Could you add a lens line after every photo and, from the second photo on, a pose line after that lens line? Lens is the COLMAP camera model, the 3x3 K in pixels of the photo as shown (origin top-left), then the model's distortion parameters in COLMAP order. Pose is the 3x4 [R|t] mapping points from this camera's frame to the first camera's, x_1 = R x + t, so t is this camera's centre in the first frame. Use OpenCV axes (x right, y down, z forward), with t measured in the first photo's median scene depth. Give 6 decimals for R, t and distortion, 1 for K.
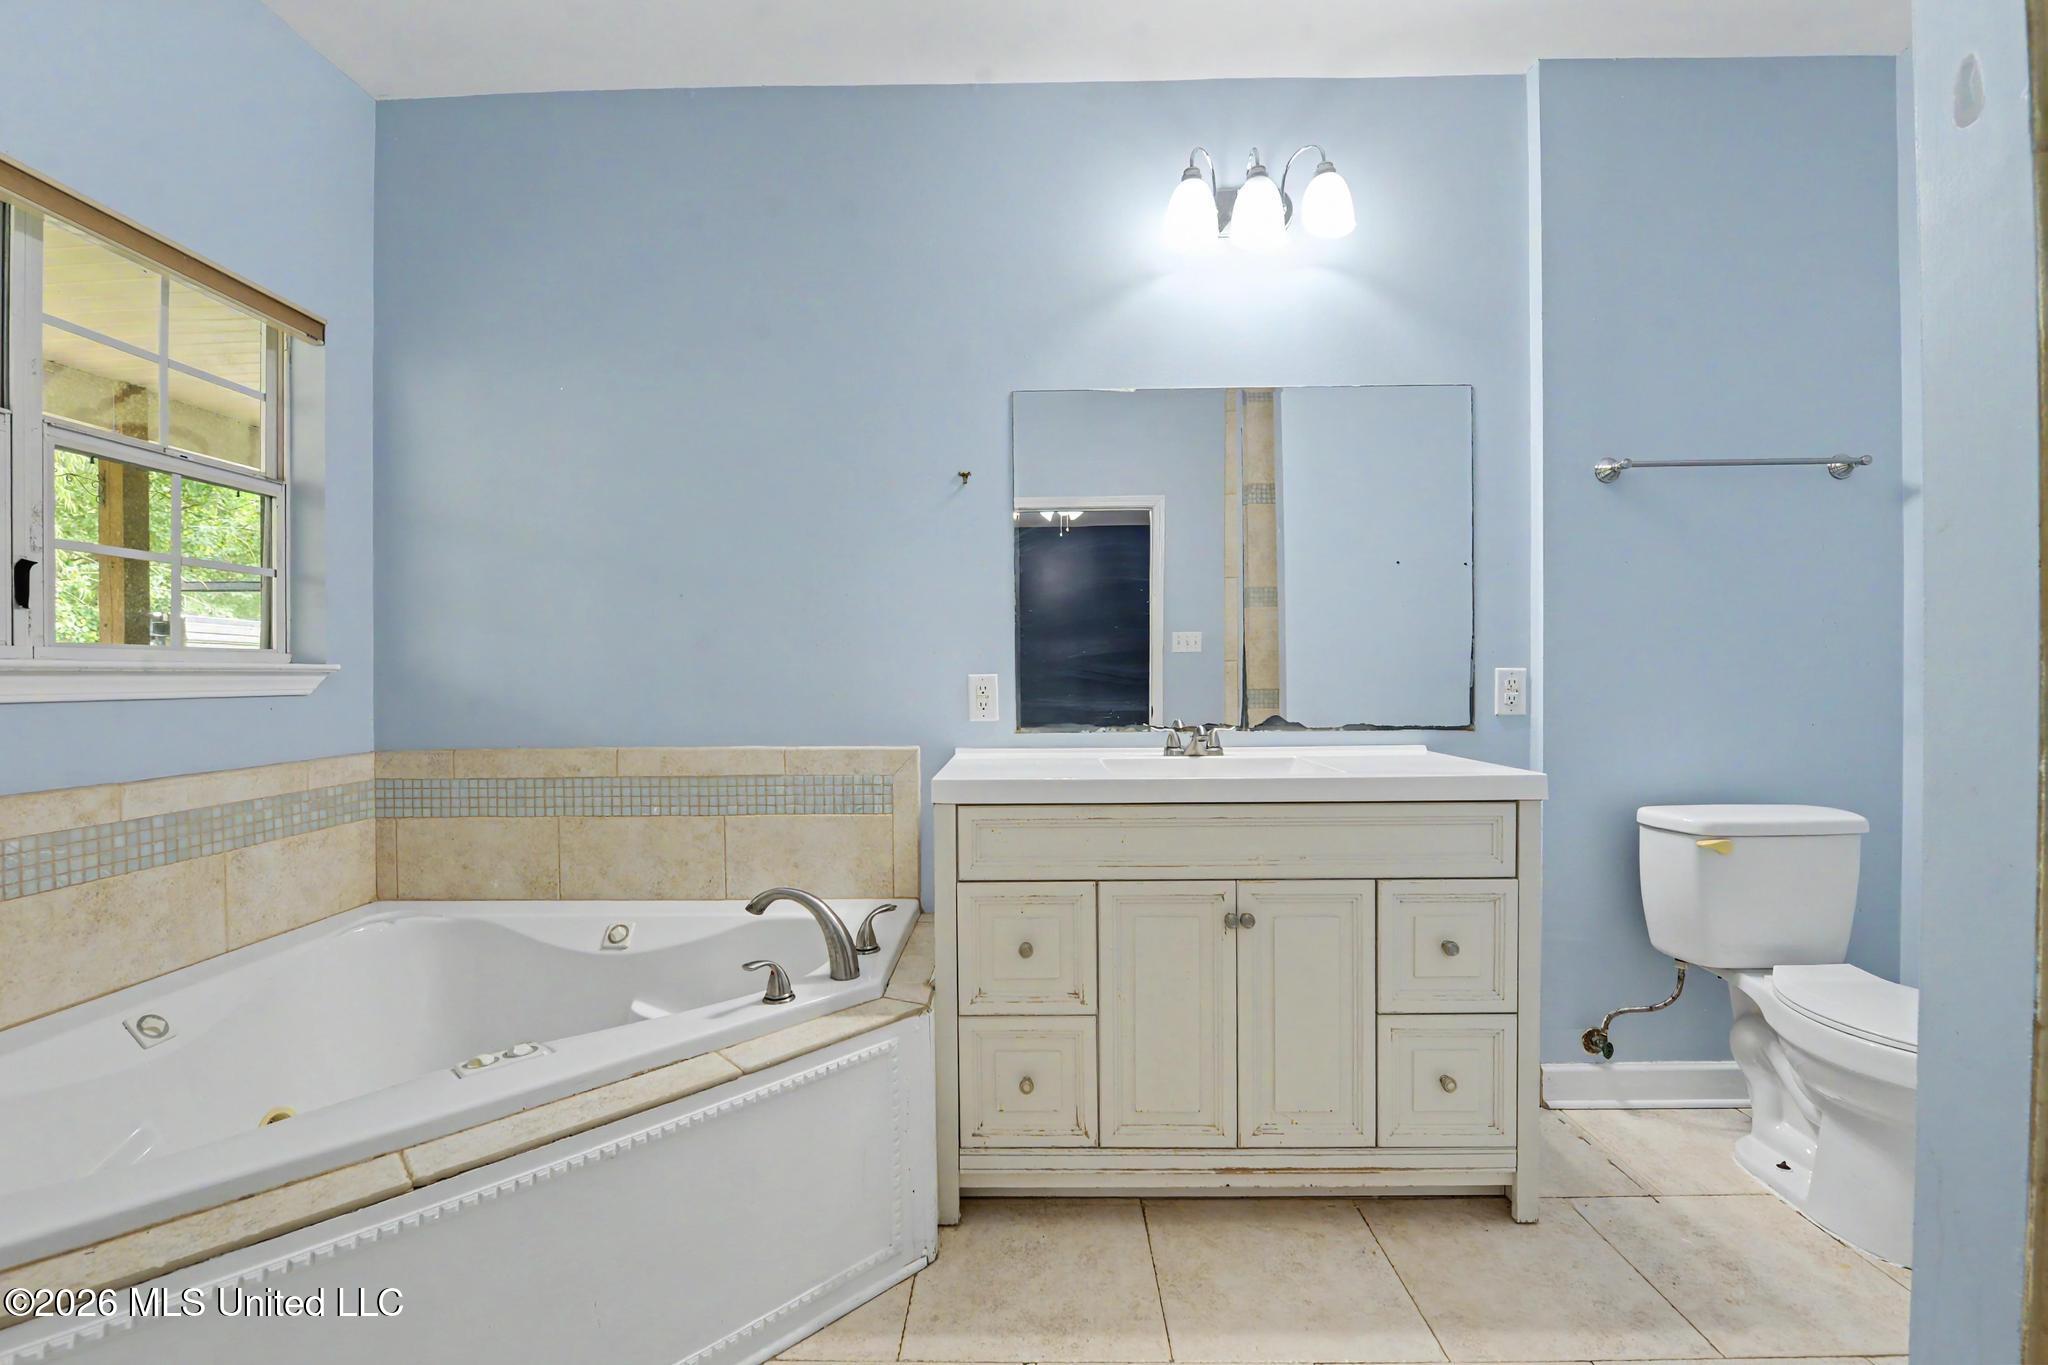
lens RADIAL K [[875.9, 0, 1019.0], [0, 875.9, 681.1], [0, 0, 1]] dist [-0.000360, 0.000044]
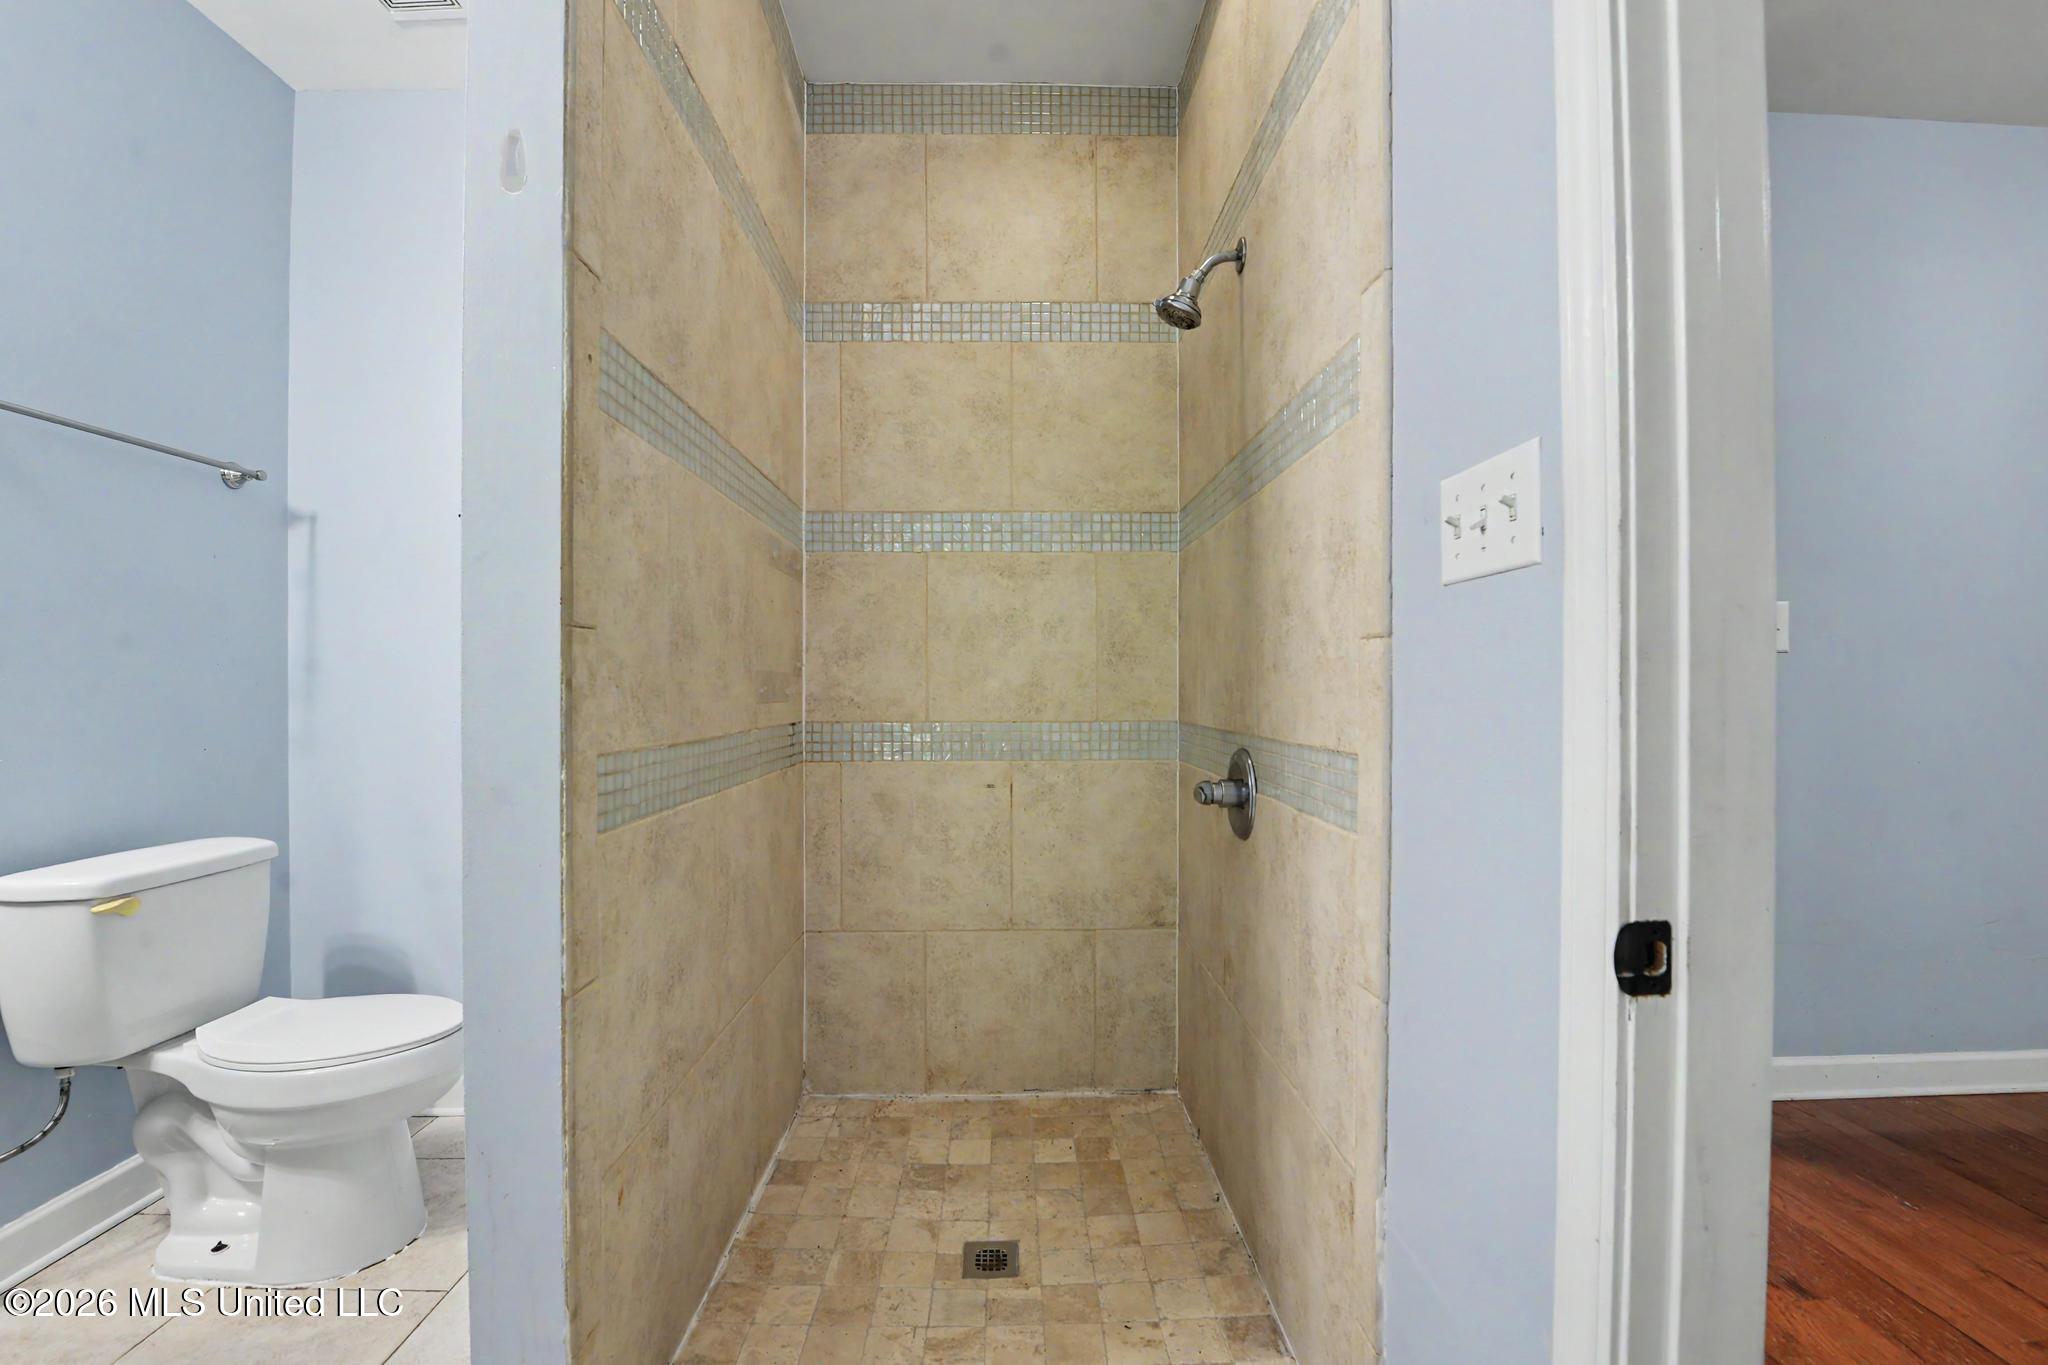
lens RADIAL K [[831.7, 0, 1025.6], [0, 831.7, 694.5], [0, 0, 1]] dist [-0.017956, -0.001905]
pose [[-0.042058, -0.000094, 0.999115, 0.019391], [0.004480, 0.999990, 0.000282, -0.003838], [-0.999105, 0.004488, -0.042057, 0.201133]]
